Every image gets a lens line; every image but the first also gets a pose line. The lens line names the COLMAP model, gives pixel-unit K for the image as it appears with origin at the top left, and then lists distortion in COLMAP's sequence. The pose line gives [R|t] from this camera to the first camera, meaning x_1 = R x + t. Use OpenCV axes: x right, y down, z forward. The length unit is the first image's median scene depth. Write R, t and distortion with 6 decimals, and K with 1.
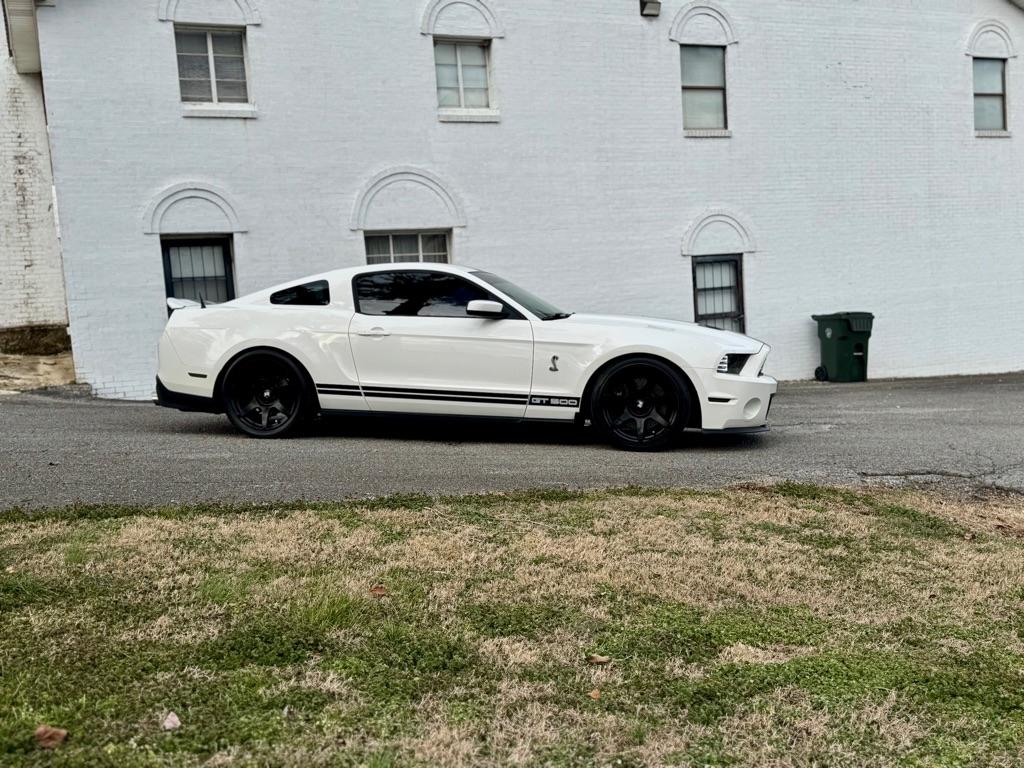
lens RADIAL K [[1020.3, 0, 512.0], [0, 1020.3, 384.0], [0, 0, 1]] dist [0.192705, -0.406838]
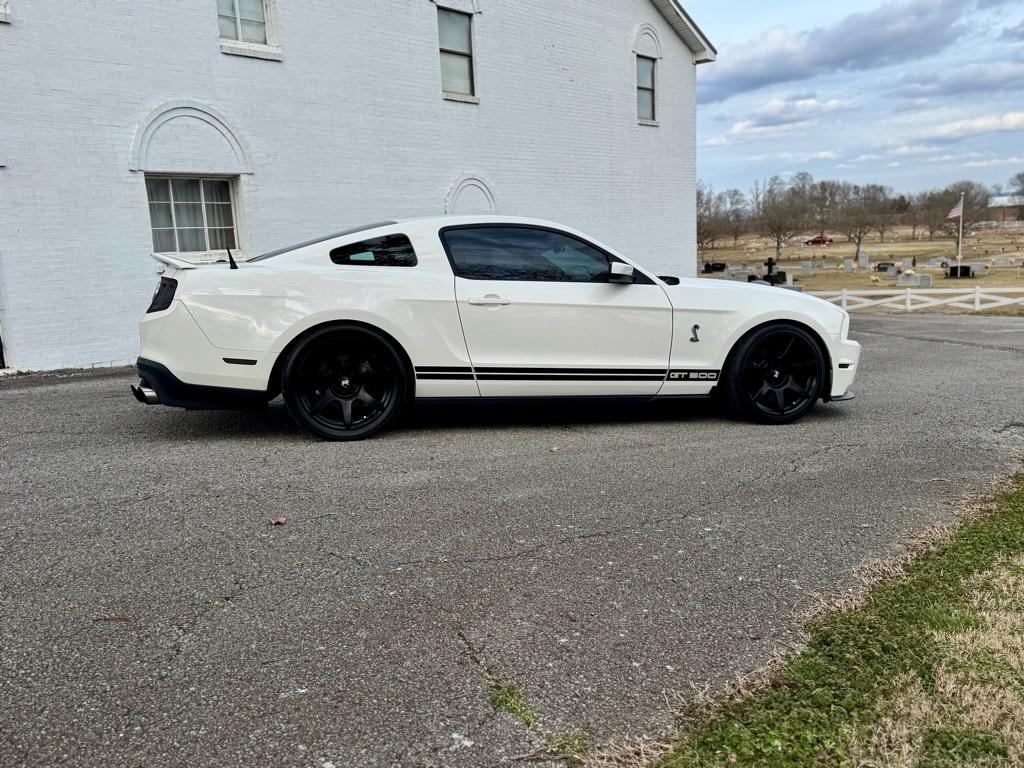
lens RADIAL K [[889.7, 0, 512.0], [0, 889.7, 384.0], [0, 0, 1]] dist [0.131883, -0.232890]
pose [[0.885887, -0.054112, 0.460734, -0.228724], [0.026409, 0.997446, 0.066370, -0.015785], [-0.463148, -0.046629, 0.885053, 0.185609]]
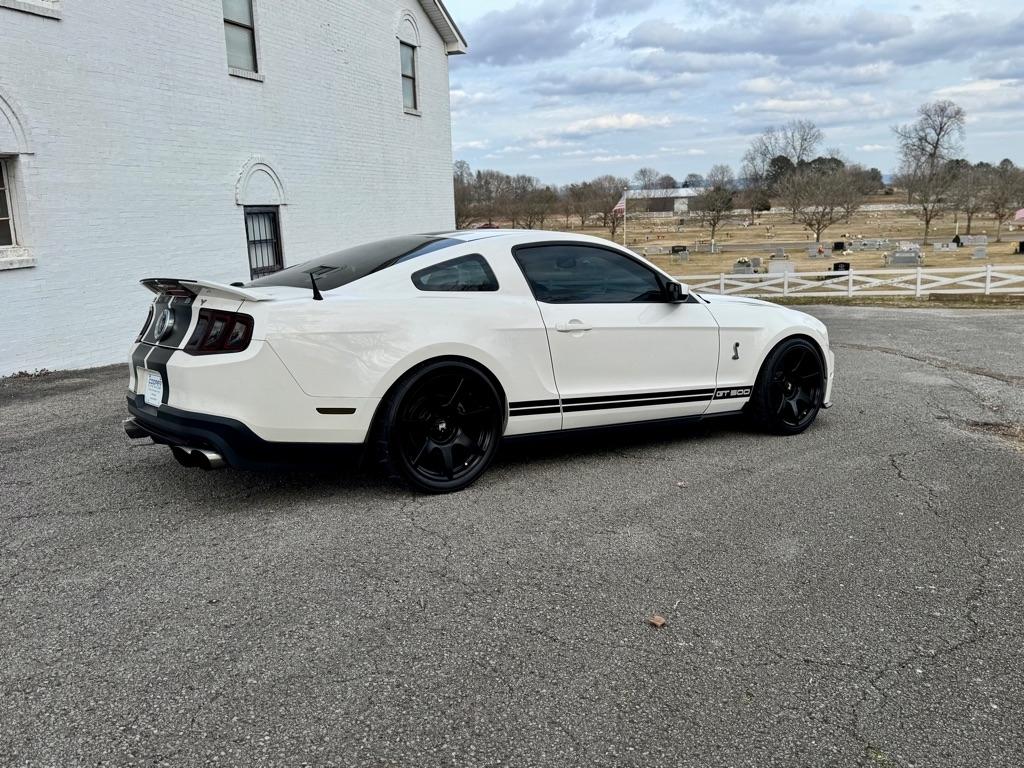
lens RADIAL K [[889.7, 0, 512.0], [0, 889.7, 384.0], [0, 0, 1]] dist [0.131883, -0.232890]
pose [[0.661785, -0.102062, 0.742714, -0.334754], [0.042889, 0.994222, 0.098408, -0.038214], [-0.748466, -0.033271, 0.662338, 0.306170]]
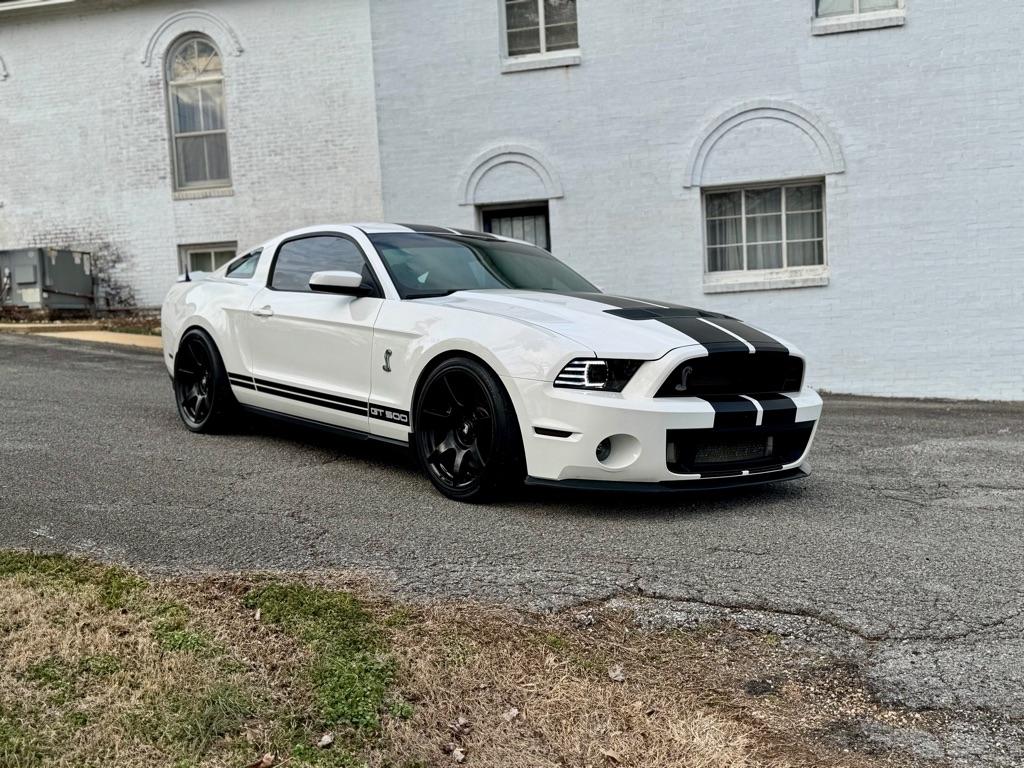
lens RADIAL K [[1087.4, 0, 514.7], [0, 1087.4, 392.2], [0, 0, 1]] dist [0.191492, -0.422436]
pose [[0.785591, 0.062861, -0.615545, 0.281756], [-0.047994, 0.998019, 0.040668, -0.016313], [0.616883, -0.002406, 0.787051, 0.228174]]
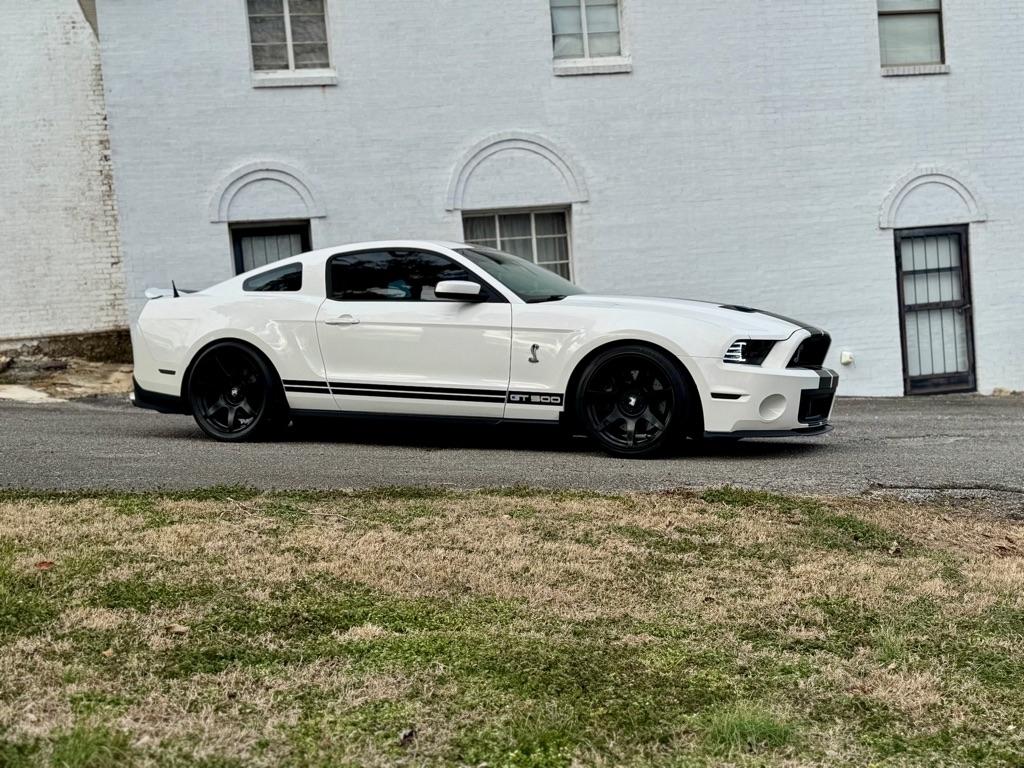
lens RADIAL K [[1290.8, 0, 512.0], [0, 1290.8, 384.0], [0, 0, 1]] dist [0.214342, -0.498185]
pose [[0.975847, -0.002736, -0.218439, 0.126157], [-0.001523, 0.999812, -0.019329, 0.012643], [0.218451, 0.019195, 0.975659, -0.021748]]
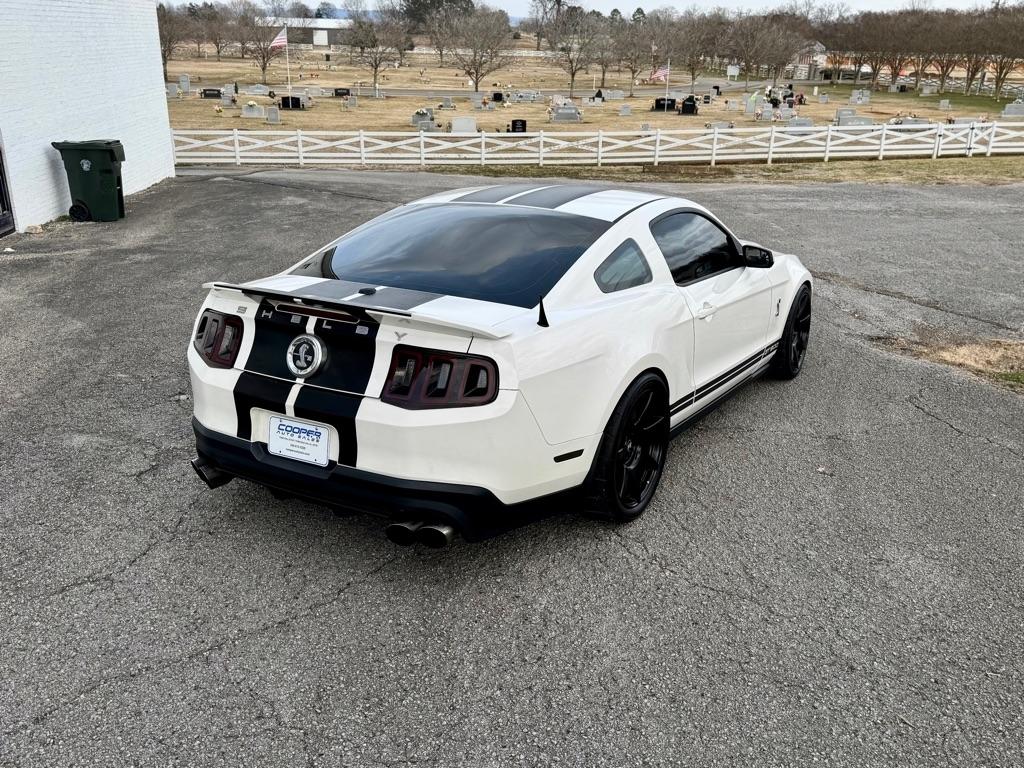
lens RADIAL K [[889.7, 0, 512.0], [0, 889.7, 384.0], [0, 0, 1]] dist [0.131883, -0.232890]
pose [[0.326978, -0.271835, 0.905092, -0.378052], [0.024558, 0.959857, 0.279411, -0.089687], [-0.944713, -0.069134, 0.320528, 0.473615]]
